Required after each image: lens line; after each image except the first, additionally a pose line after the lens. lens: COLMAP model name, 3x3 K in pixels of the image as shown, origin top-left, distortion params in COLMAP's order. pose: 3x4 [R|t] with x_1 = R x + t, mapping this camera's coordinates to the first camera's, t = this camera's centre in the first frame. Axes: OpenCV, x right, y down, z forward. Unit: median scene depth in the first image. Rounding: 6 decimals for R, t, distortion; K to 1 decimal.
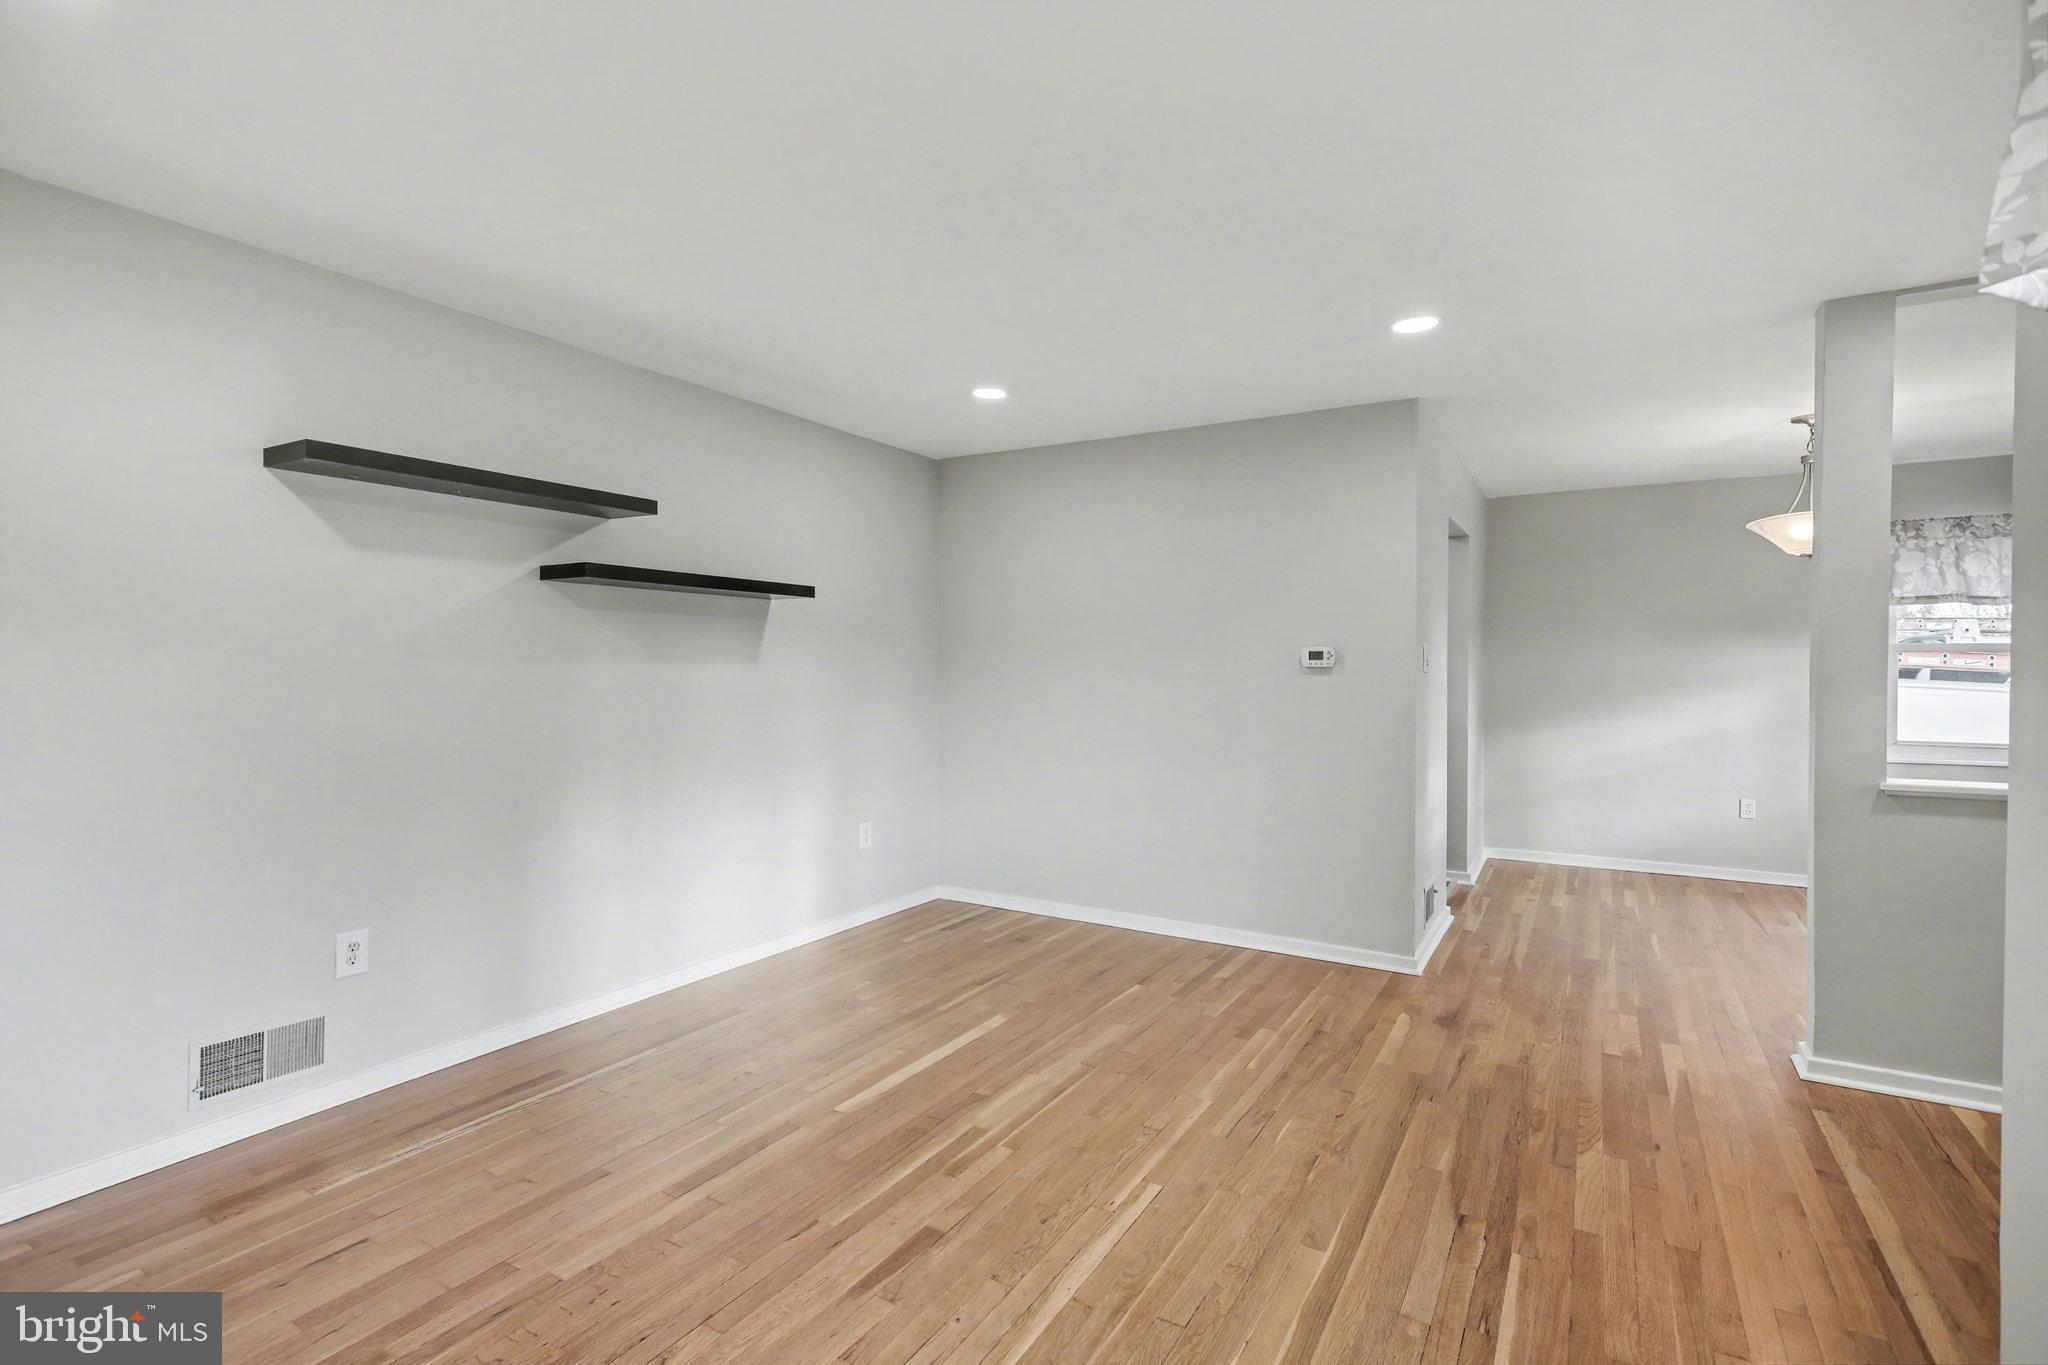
lens RADIAL K [[954.5, 0, 1003.9], [0, 954.5, 686.1], [0, 0, 1]] dist [-0.000019, 0.003890]
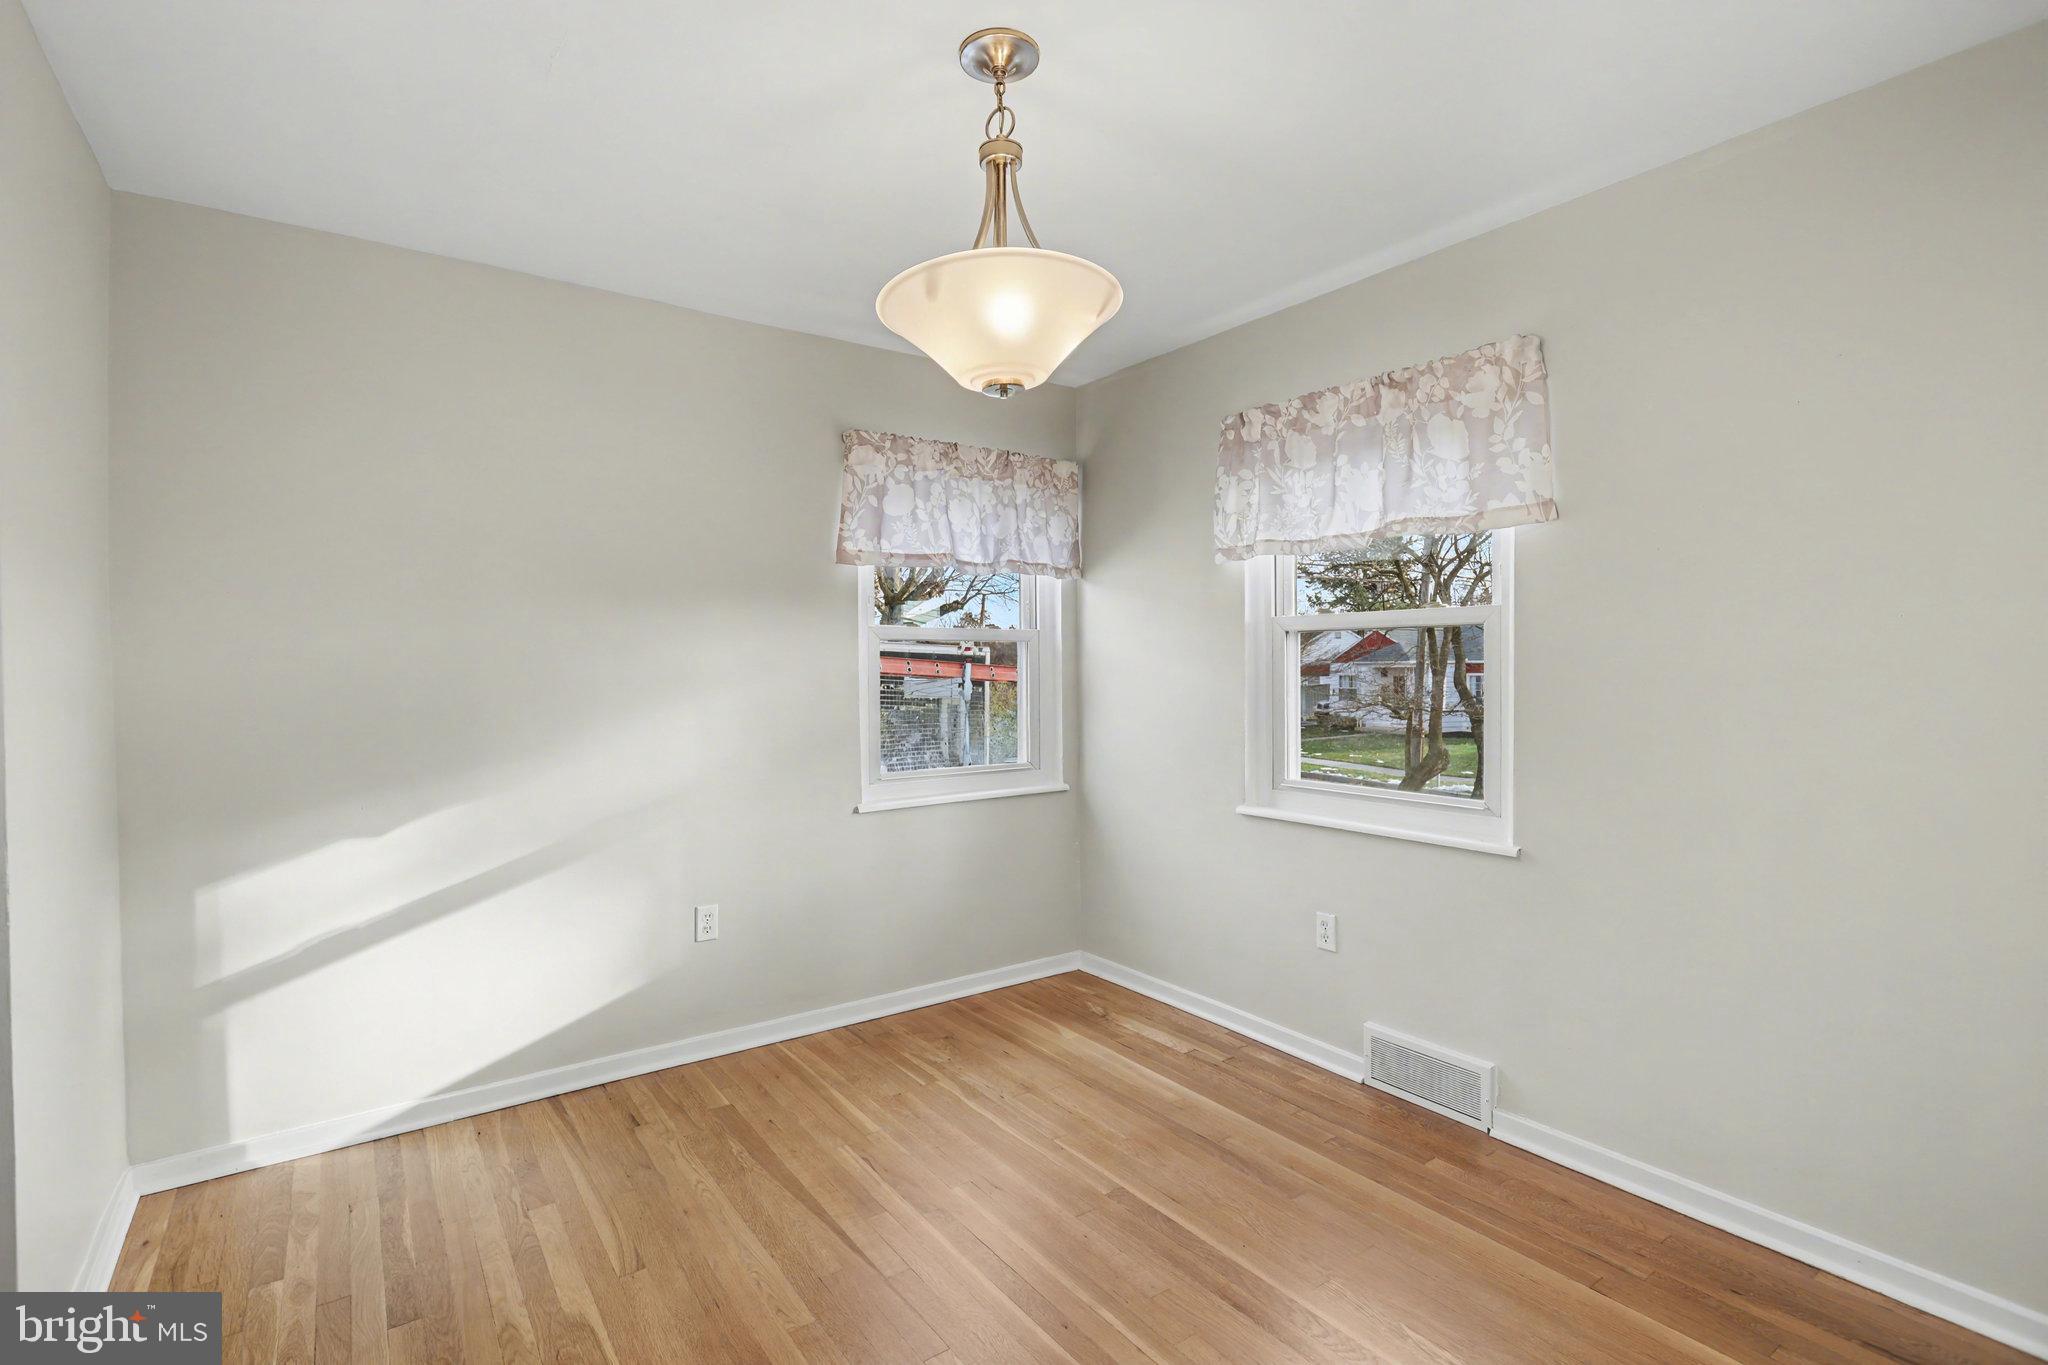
lens RADIAL K [[954.5, 0, 1008.0], [0, 954.5, 678.1], [0, 0, 1]] dist [-0.000019, 0.003890]
pose [[0.377564, -0.009709, 0.925933, 0.384549], [0.023747, 0.999718, 0.000800, -0.007648], [-0.925679, 0.021686, 0.377688, 0.713653]]
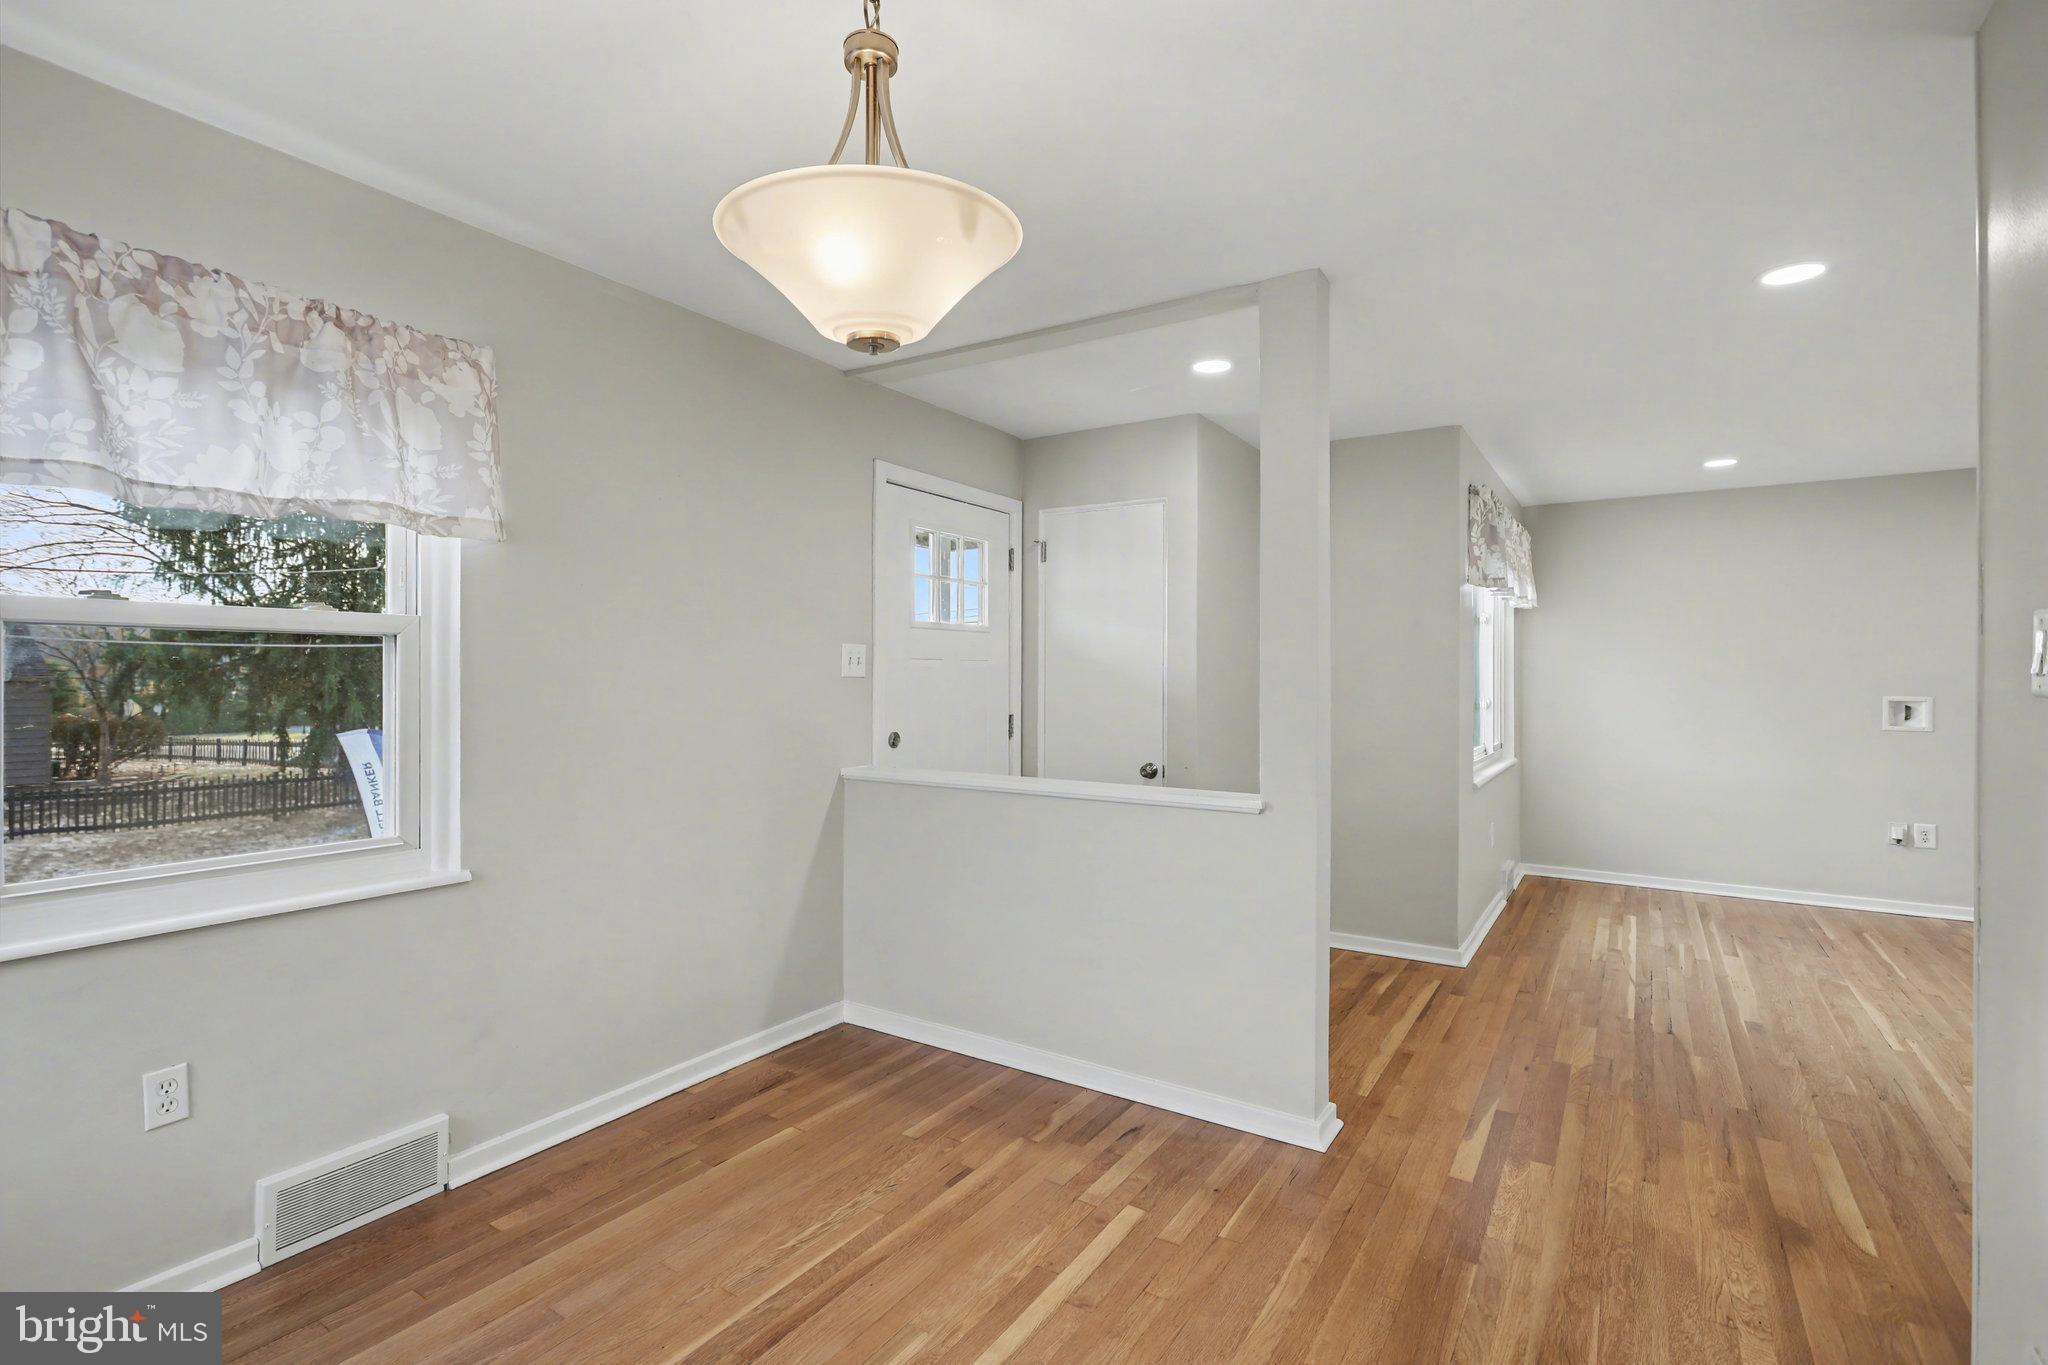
lens RADIAL K [[954.5, 0, 1021.1], [0, 954.5, 669.8], [0, 0, 1]] dist [-0.000019, 0.003890]
pose [[-0.999878, -0.003186, 0.015270, 0.749219], [-0.002914, 0.999838, 0.017772, -0.028323], [-0.015324, 0.017725, -0.999725, 1.269004]]
